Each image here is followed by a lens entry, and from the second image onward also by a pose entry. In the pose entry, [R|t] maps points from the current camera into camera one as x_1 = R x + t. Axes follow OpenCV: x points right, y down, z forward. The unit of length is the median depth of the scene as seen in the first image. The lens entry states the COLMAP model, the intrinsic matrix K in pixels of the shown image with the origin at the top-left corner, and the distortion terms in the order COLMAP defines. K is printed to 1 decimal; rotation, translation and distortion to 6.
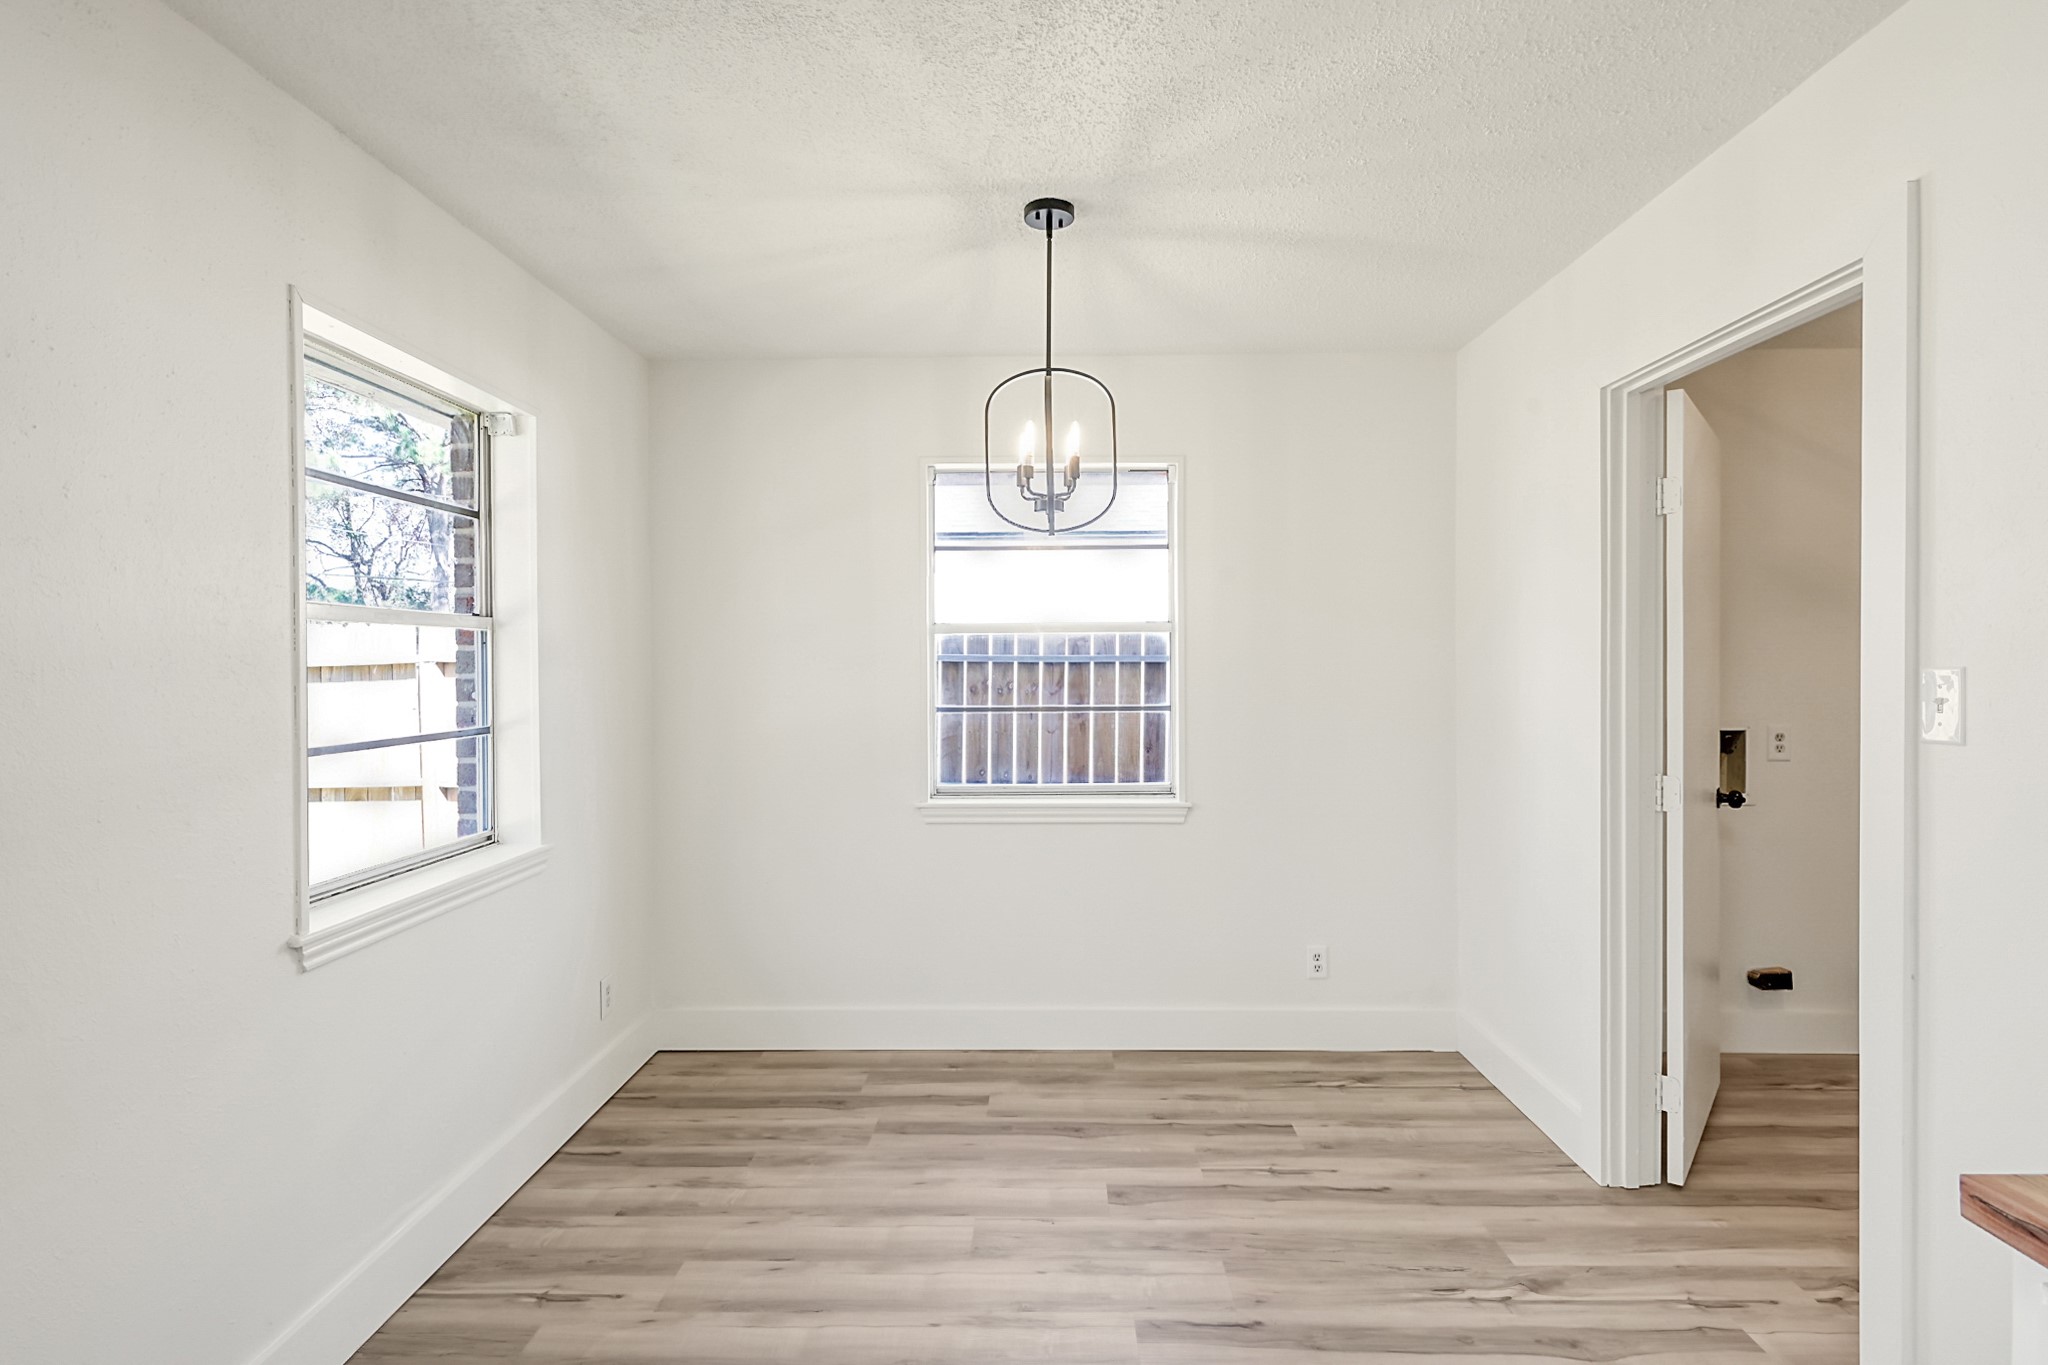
lens RADIAL K [[1005.6, 0, 1022.8], [0, 1005.6, 675.6], [0, 0, 1]] dist [0.000486, 0.000593]
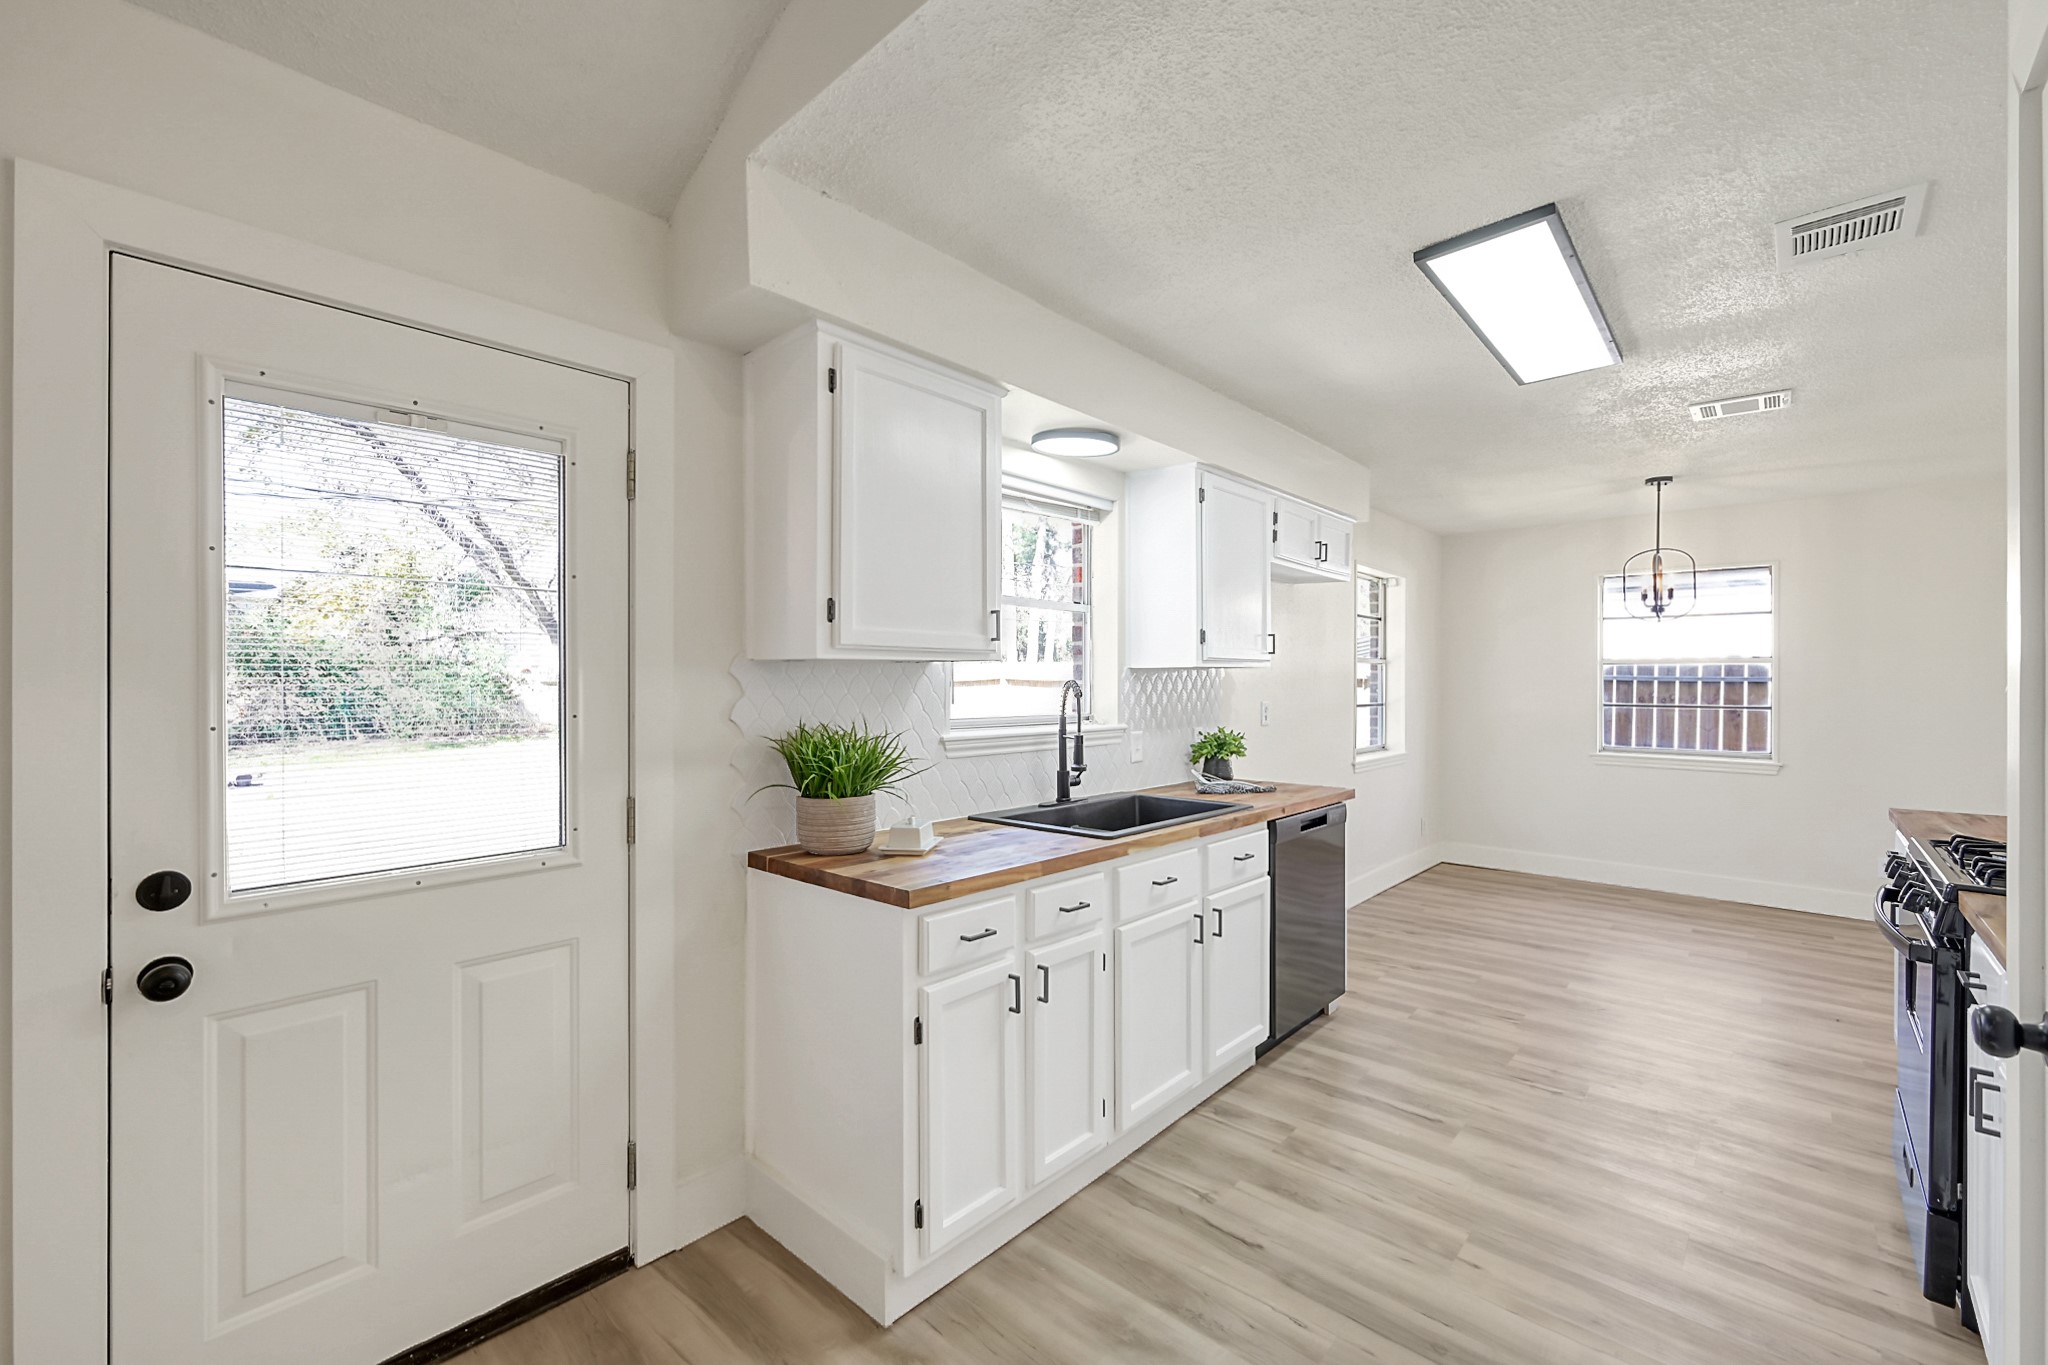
lens RADIAL K [[850.1, 0, 1027.0], [0, 850.1, 676.0], [0, 0, 1]] dist [0.004929, 0.000146]
pose [[0.760260, 0.006501, -0.649586, 0.151460], [-0.019062, 0.999743, -0.012305, 0.023517], [0.649339, 0.021738, 0.760189, -1.070720]]
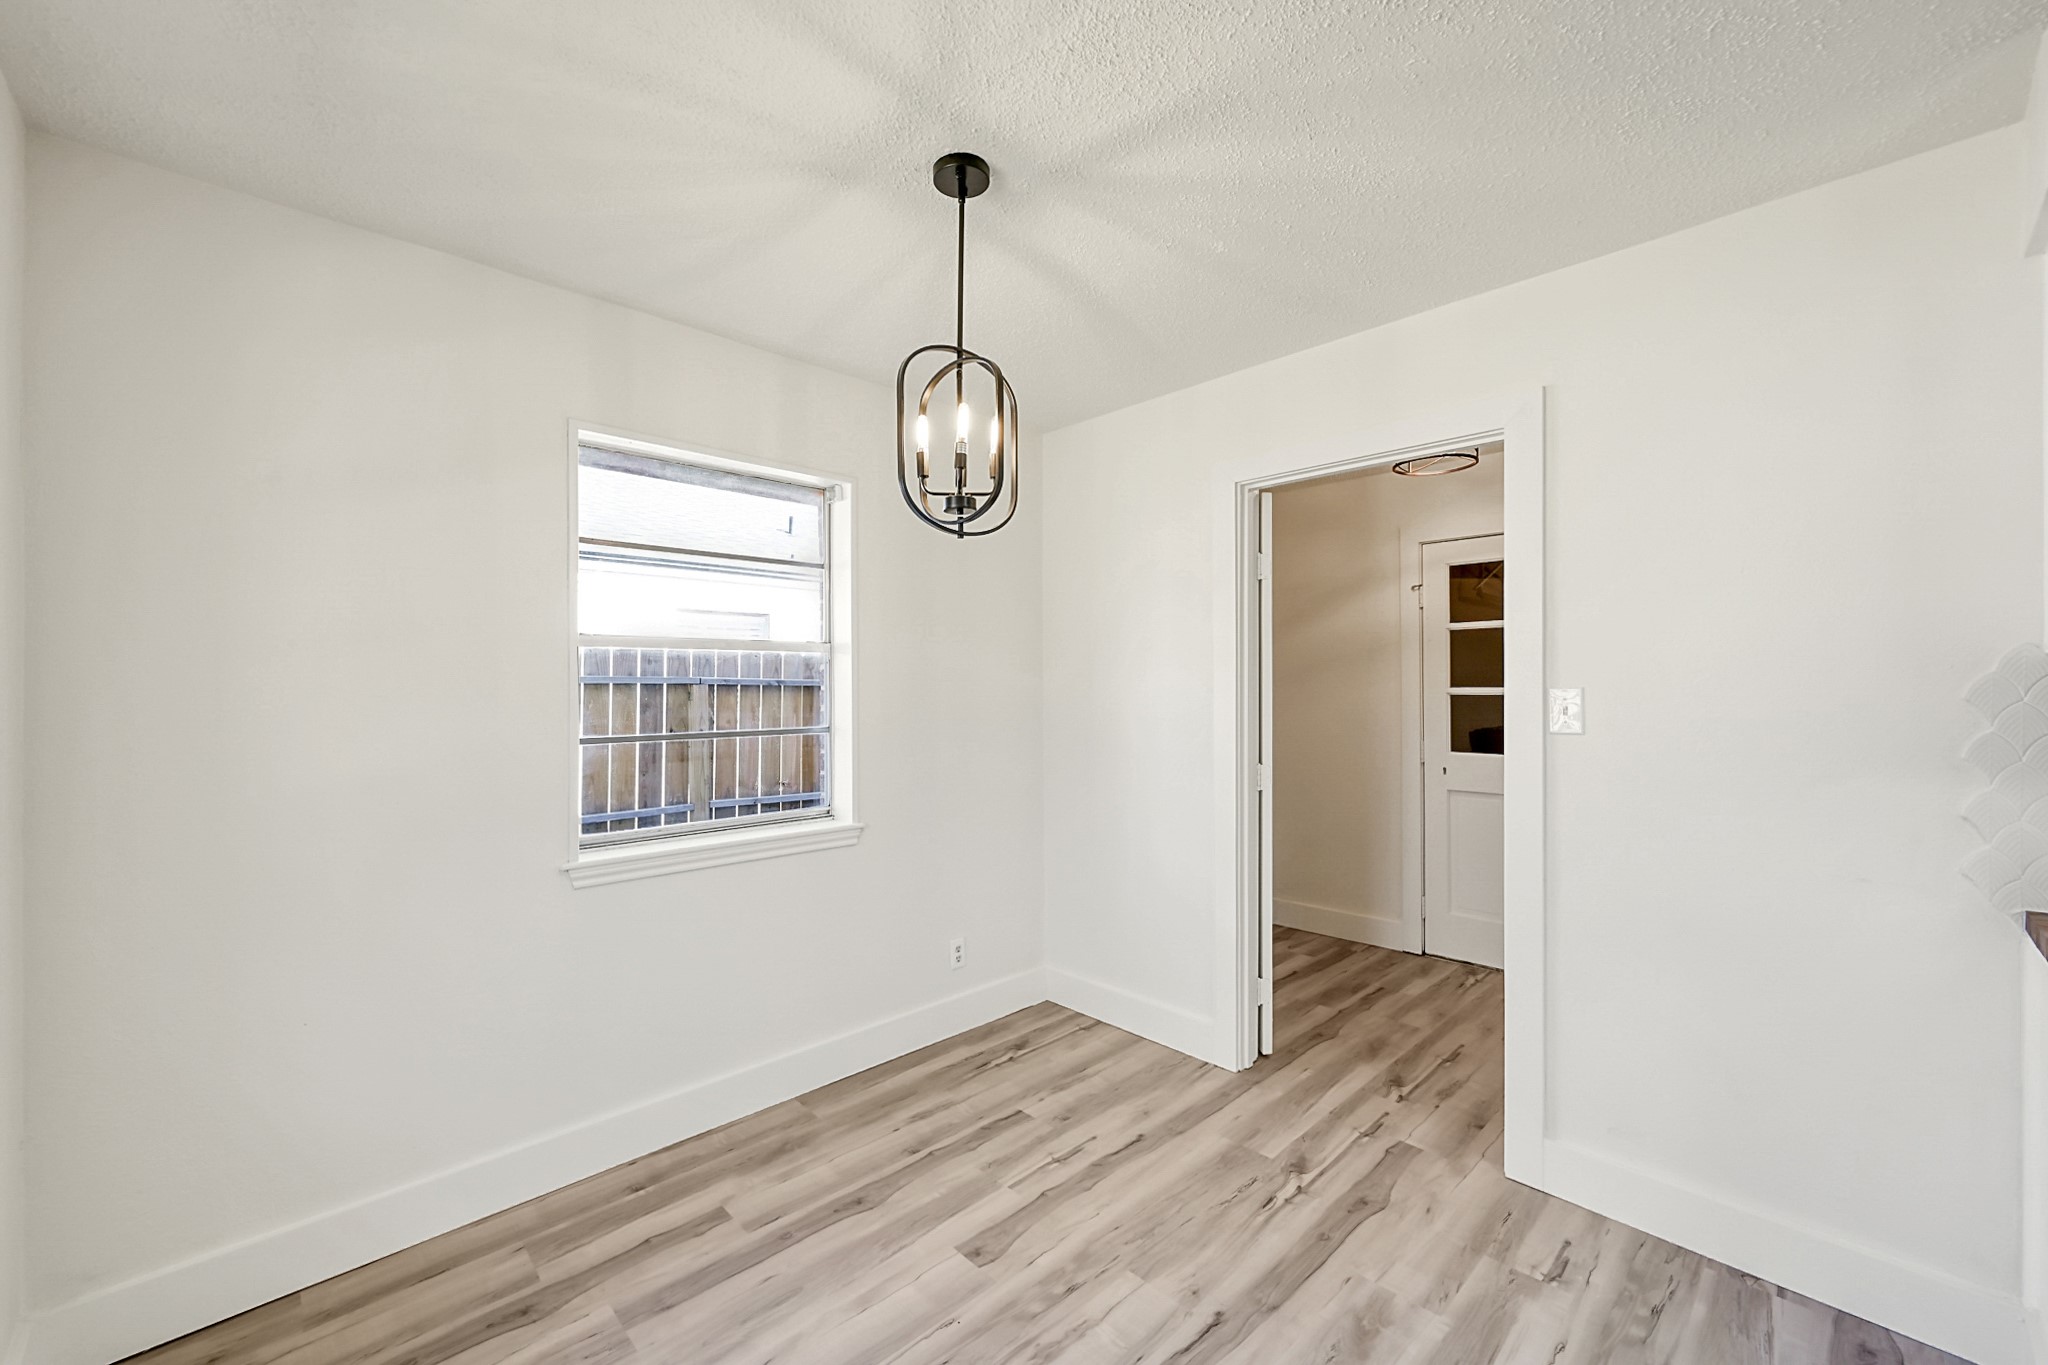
lens RADIAL K [[817.8, 0, 1002.7], [0, 817.8, 684.1], [0, 0, 1]] dist [0.003062, -0.000713]
pose [[0.711885, 0.004548, 0.702282, -0.351511], [0.006026, 0.999903, -0.012583, -0.001538], [-0.702271, 0.013190, 0.711788, 0.361031]]
